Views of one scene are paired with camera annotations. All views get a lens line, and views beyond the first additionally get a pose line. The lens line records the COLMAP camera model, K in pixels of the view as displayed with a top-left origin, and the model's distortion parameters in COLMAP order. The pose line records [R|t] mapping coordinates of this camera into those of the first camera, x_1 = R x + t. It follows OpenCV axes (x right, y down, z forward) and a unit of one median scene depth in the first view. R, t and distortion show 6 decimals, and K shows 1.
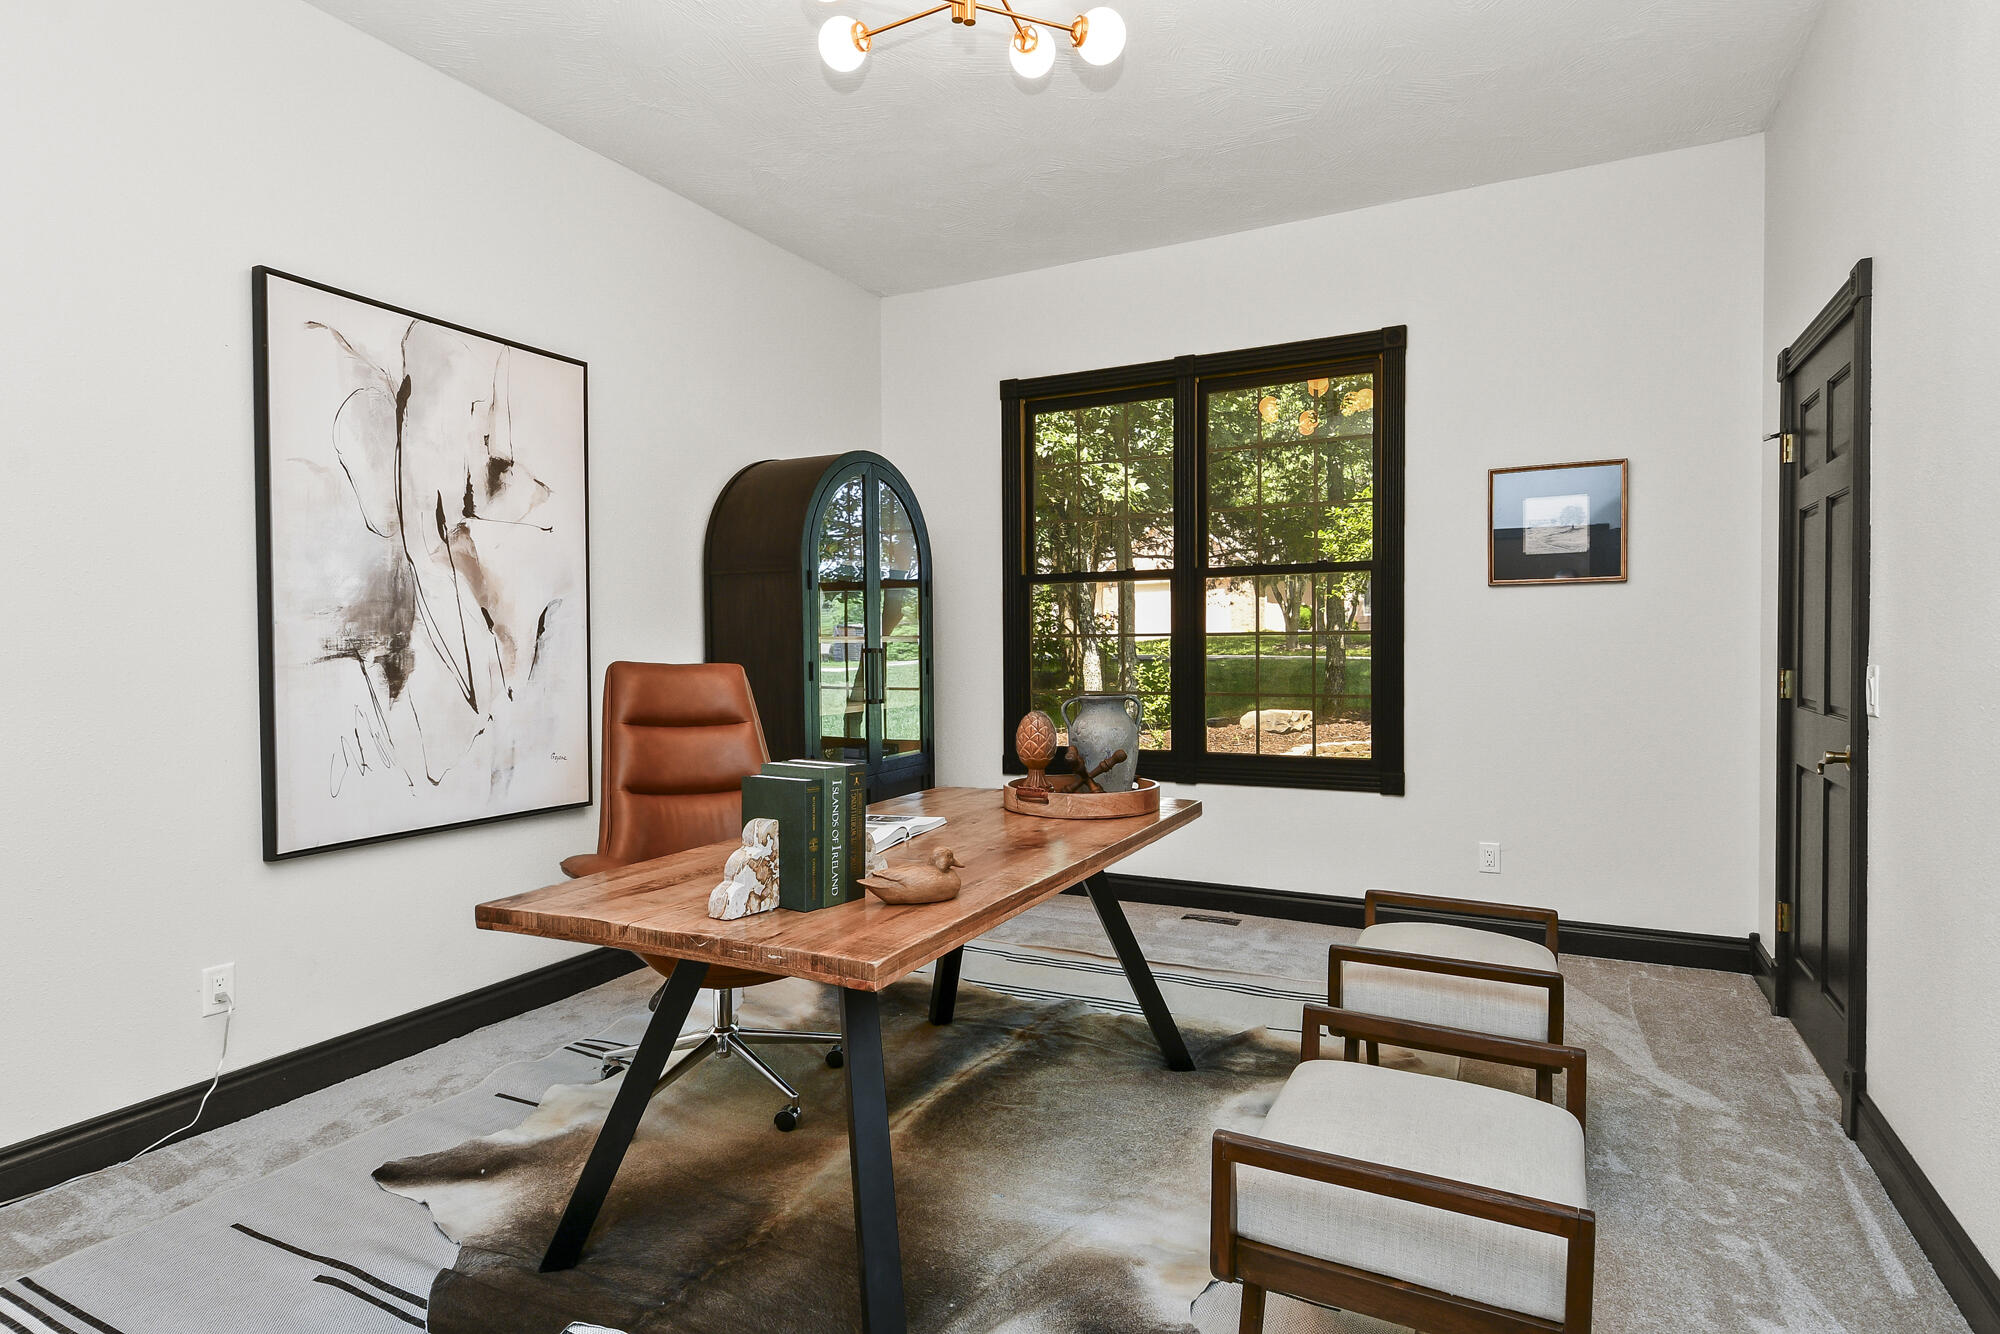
lens RADIAL K [[1051.9, 0, 992.4], [0, 1051.9, 659.8], [0, 0, 1]] dist [0.024714, -0.004140]
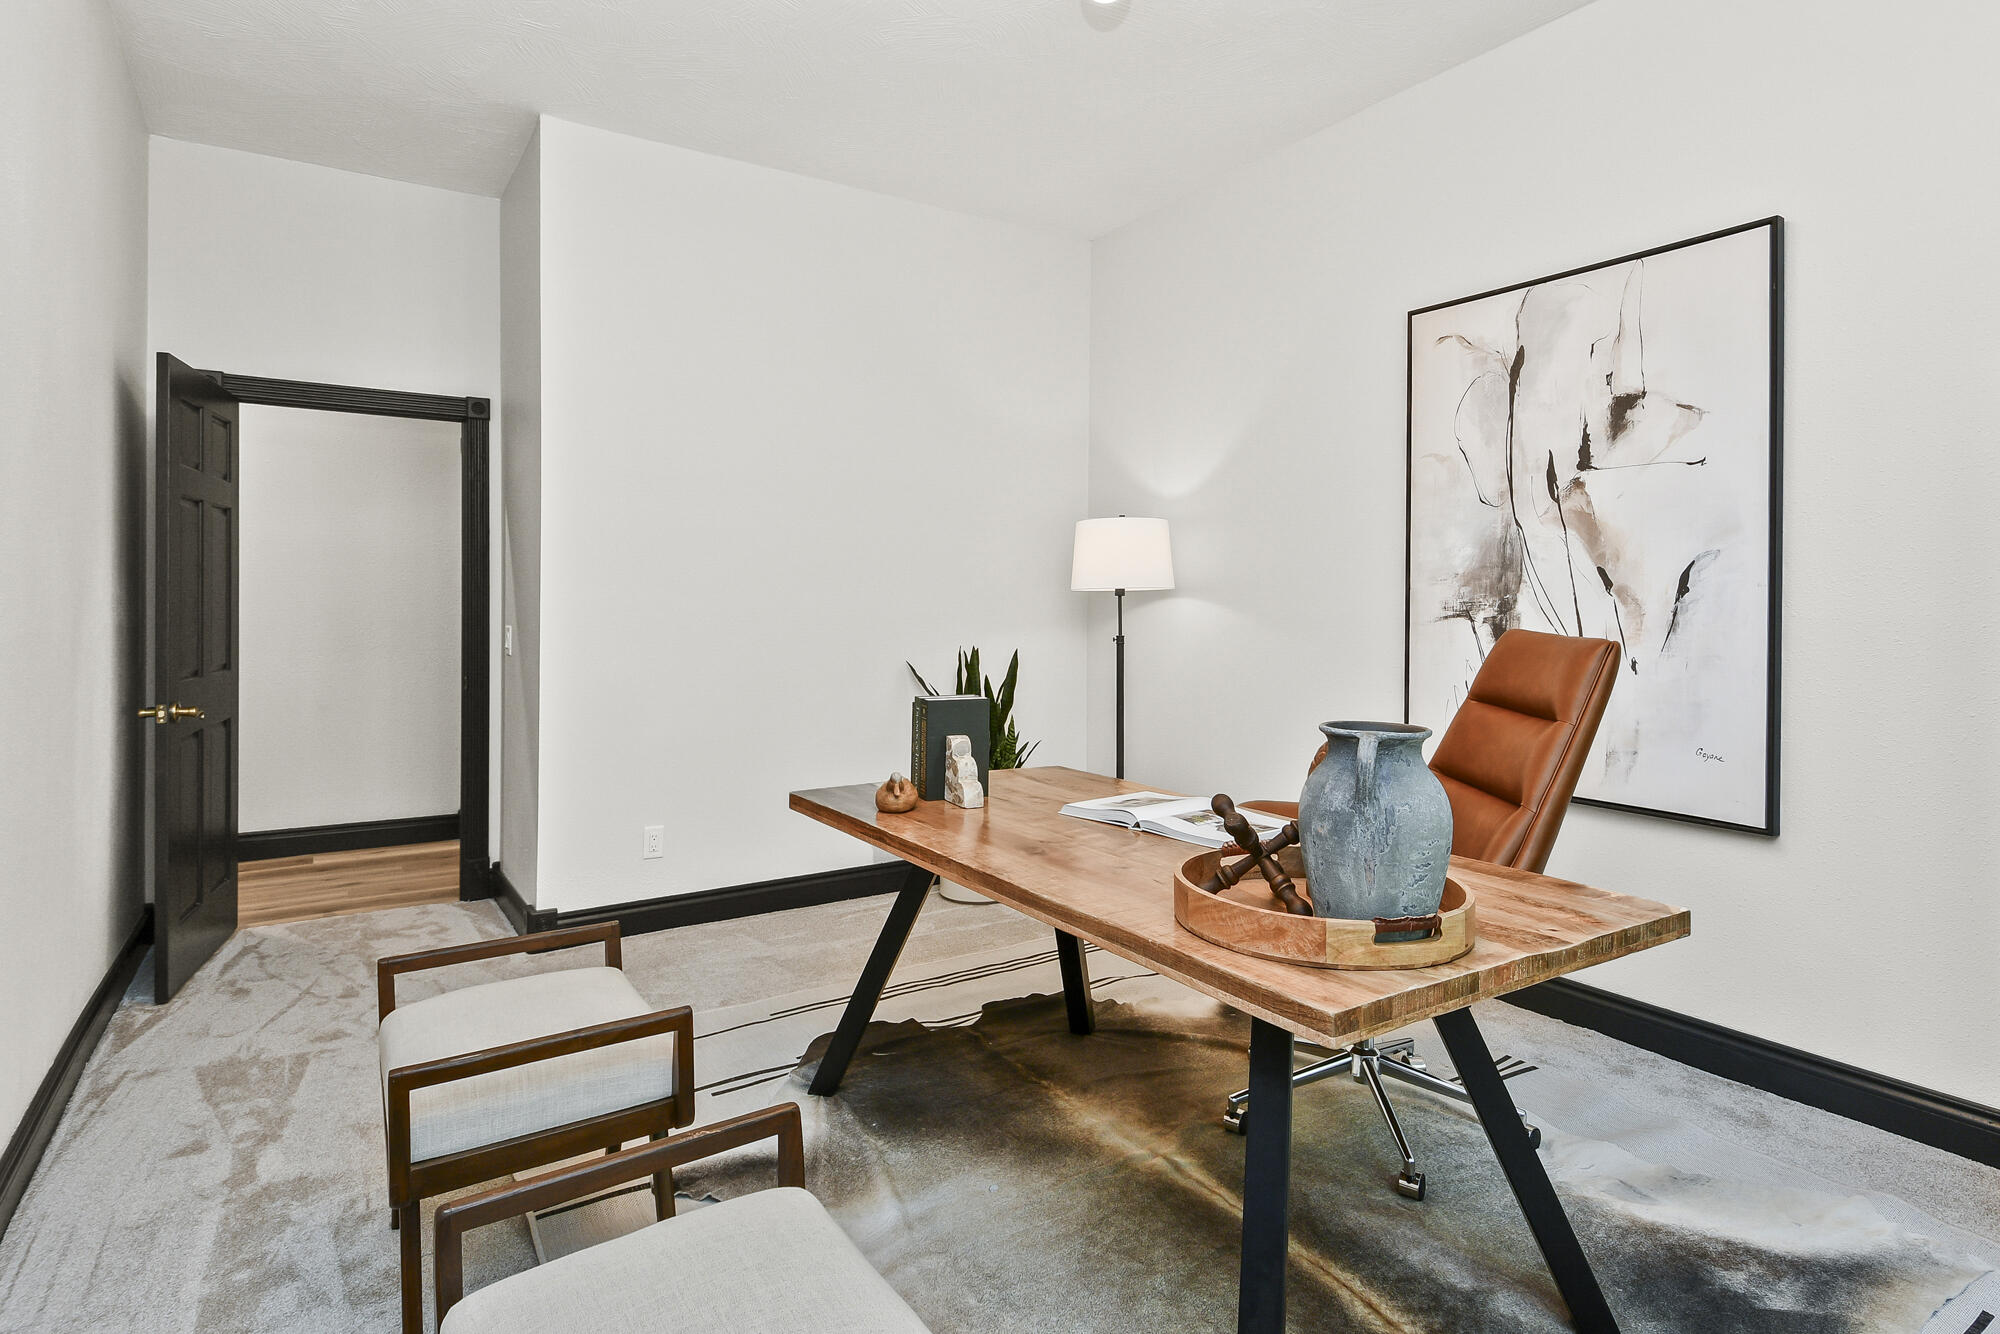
lens RADIAL K [[1051.9, 0, 970.7], [0, 1051.9, 605.7], [0, 0, 1]] dist [0.024714, -0.004140]
pose [[-0.518157, 0.010004, -0.855227, 0.608845], [-0.012303, 0.999741, 0.019148, -0.028657], [0.855197, 0.020443, -0.517900, 1.076537]]
